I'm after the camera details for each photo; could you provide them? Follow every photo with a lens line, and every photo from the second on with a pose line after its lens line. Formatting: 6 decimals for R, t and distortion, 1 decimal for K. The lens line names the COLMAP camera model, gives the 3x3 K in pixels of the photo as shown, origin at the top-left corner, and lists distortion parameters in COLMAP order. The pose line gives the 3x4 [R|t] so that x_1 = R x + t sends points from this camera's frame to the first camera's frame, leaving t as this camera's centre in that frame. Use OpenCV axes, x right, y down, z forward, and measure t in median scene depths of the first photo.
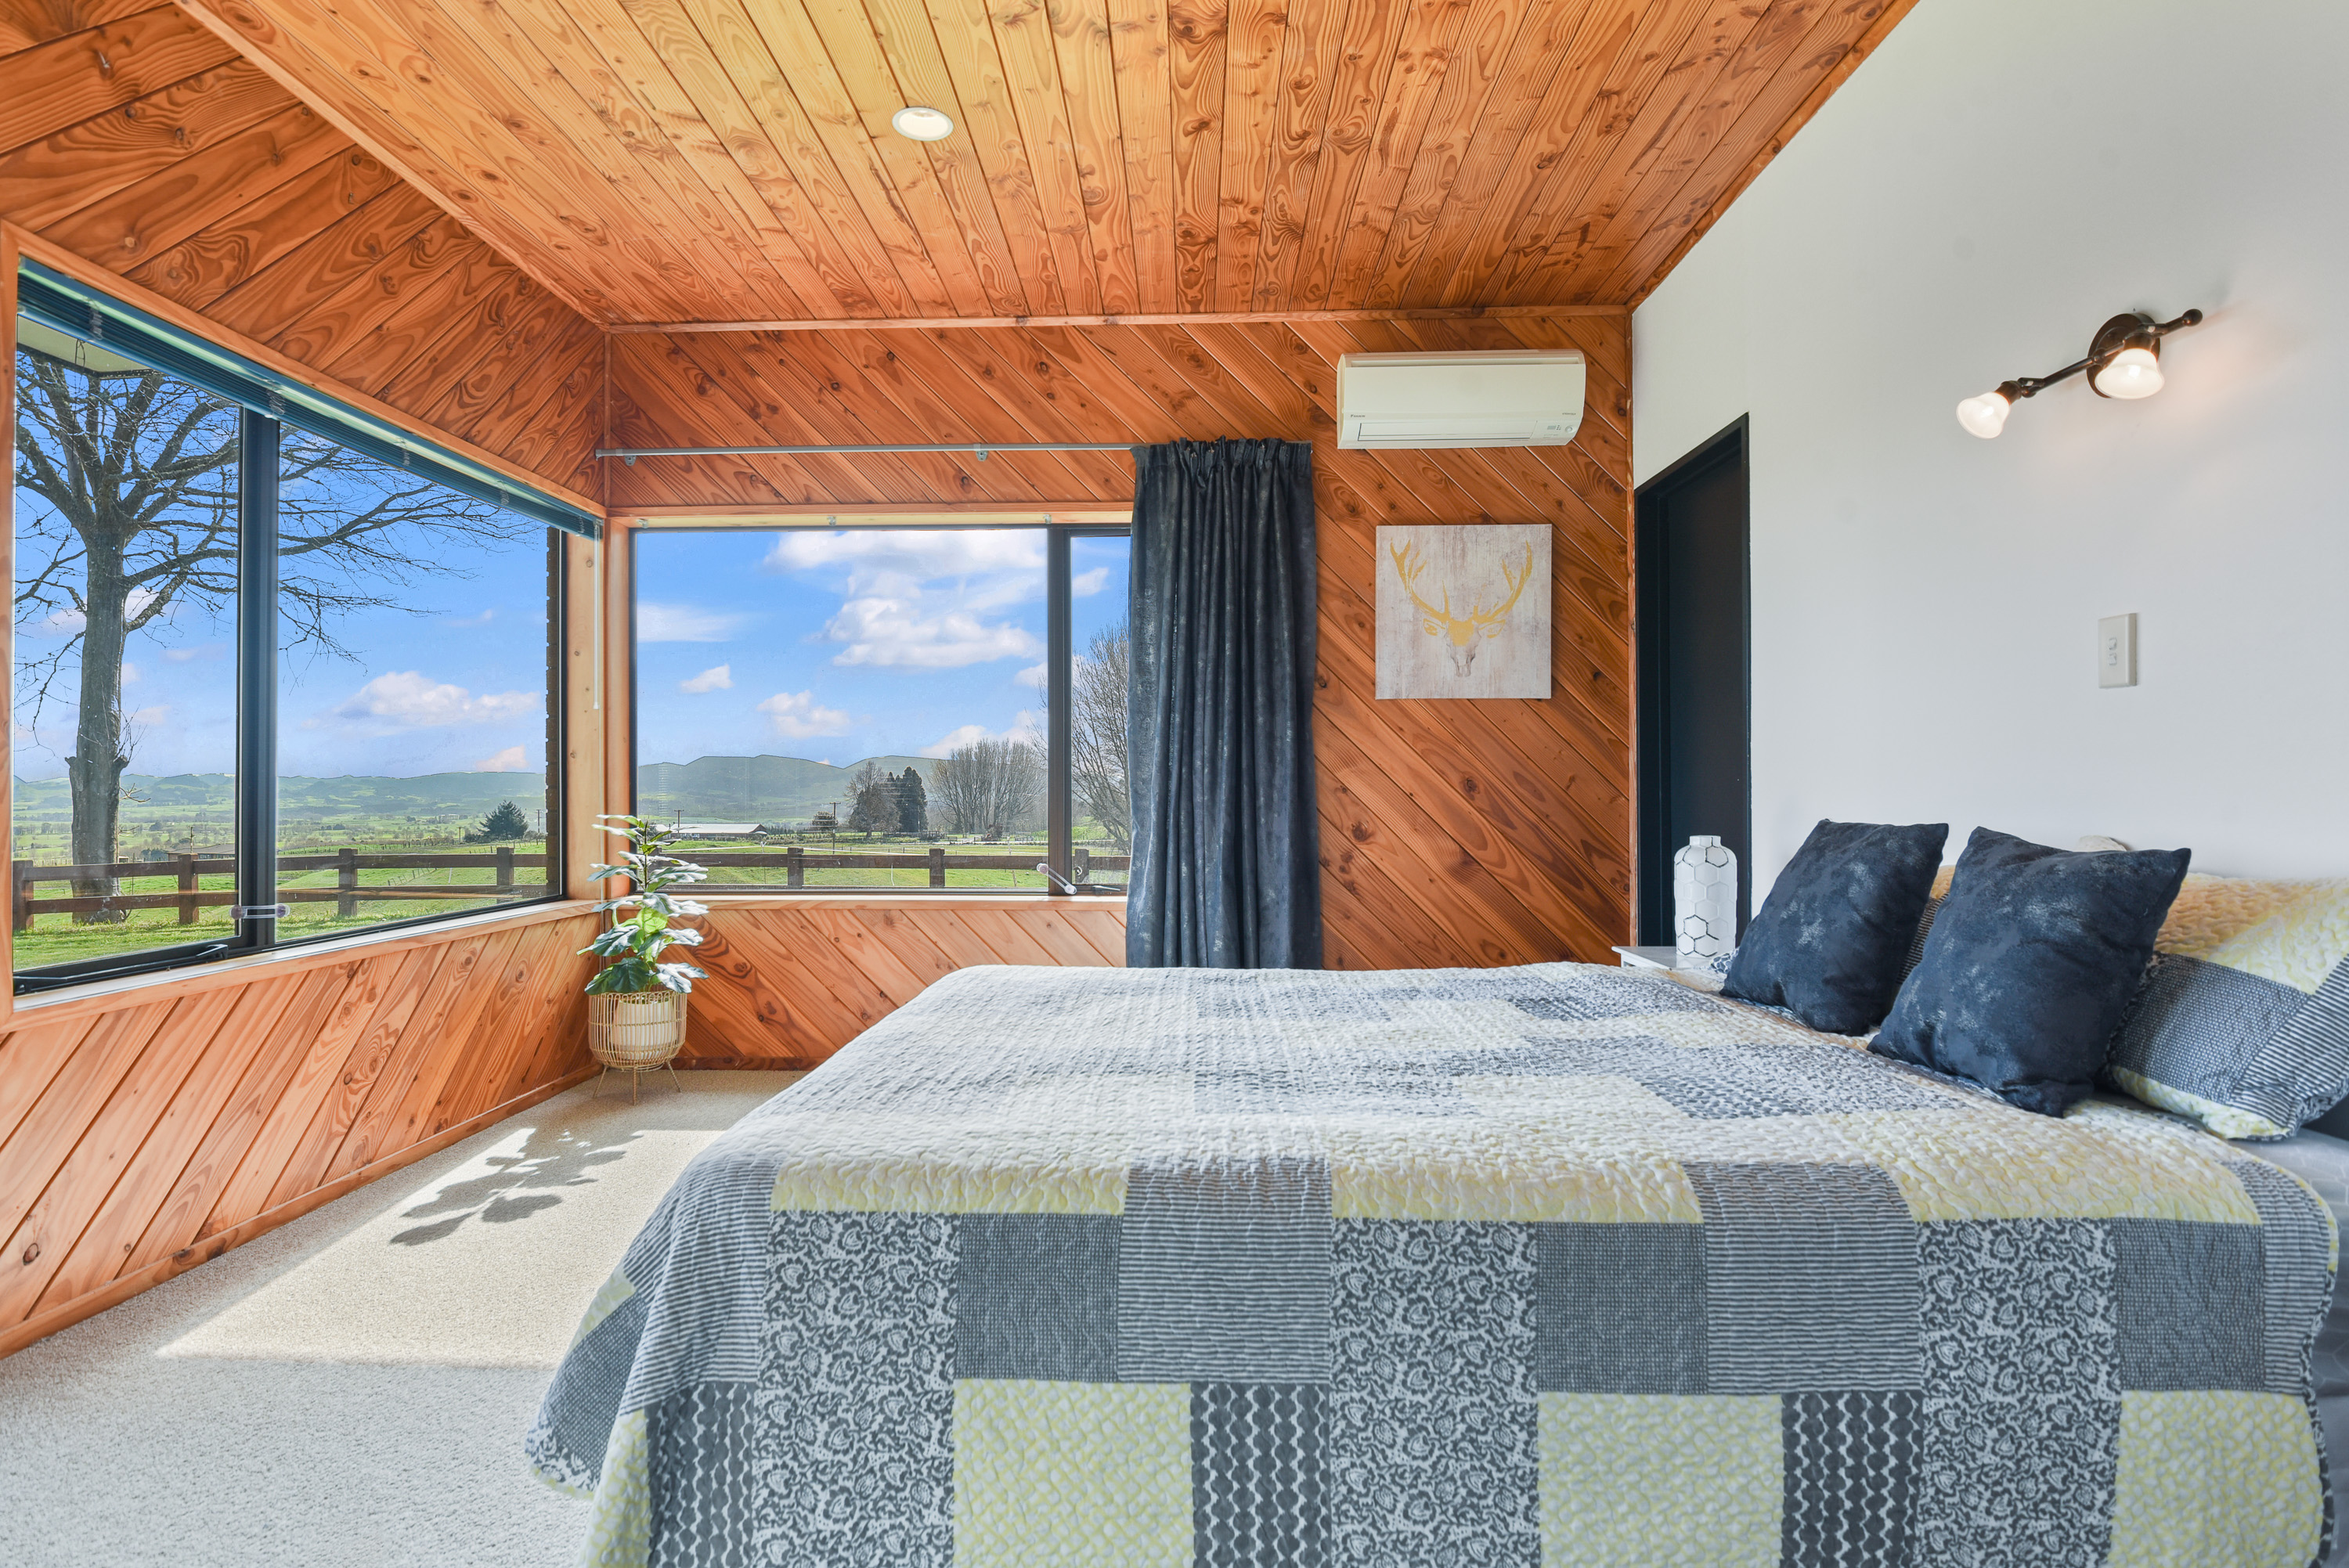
lens RADIAL K [[1213.4, 0, 1169.8], [0, 1213.4, 791.8], [0, 0, 1]] dist [-0.005064, -0.002929]
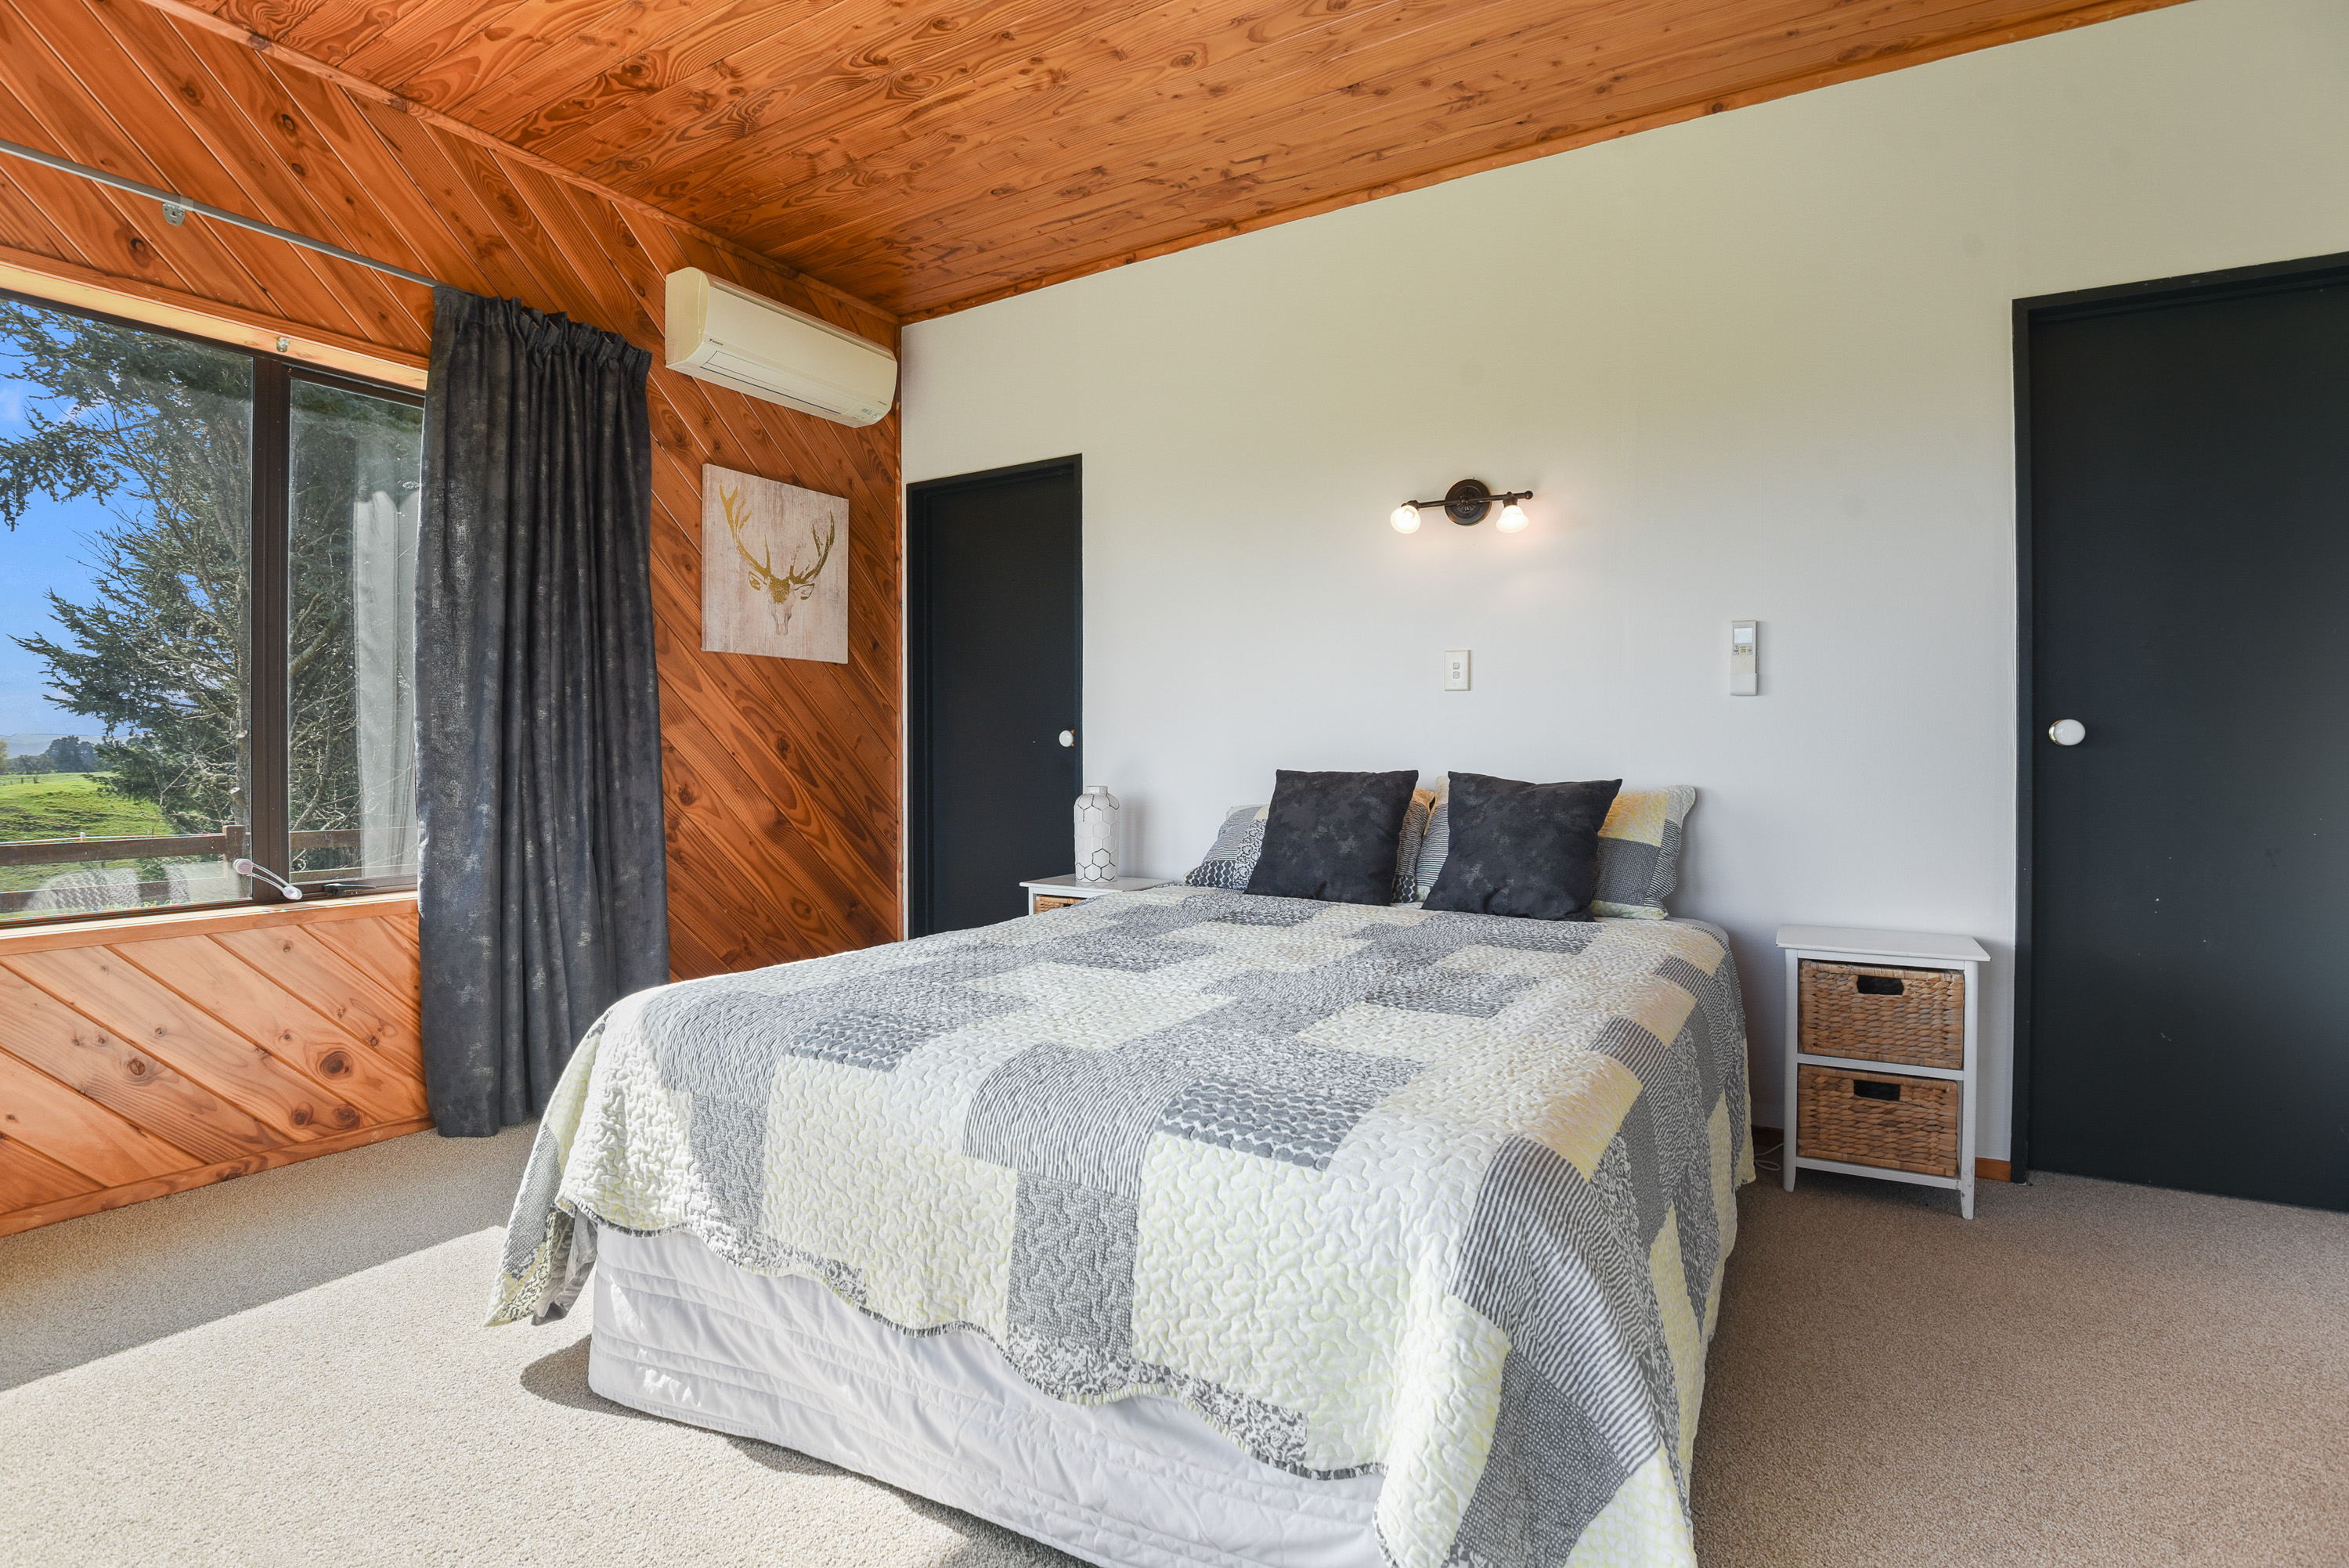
lens RADIAL K [[1111.1, 0, 1175.8], [0, 1111.1, 770.0], [0, 0, 1]] dist [-0.032695, -0.002565]
pose [[0.487820, -0.011588, 0.872867, -0.391900], [0.000215, 0.999913, 0.013155, 0.003541], [-0.872944, -0.006230, 0.487780, 0.275623]]
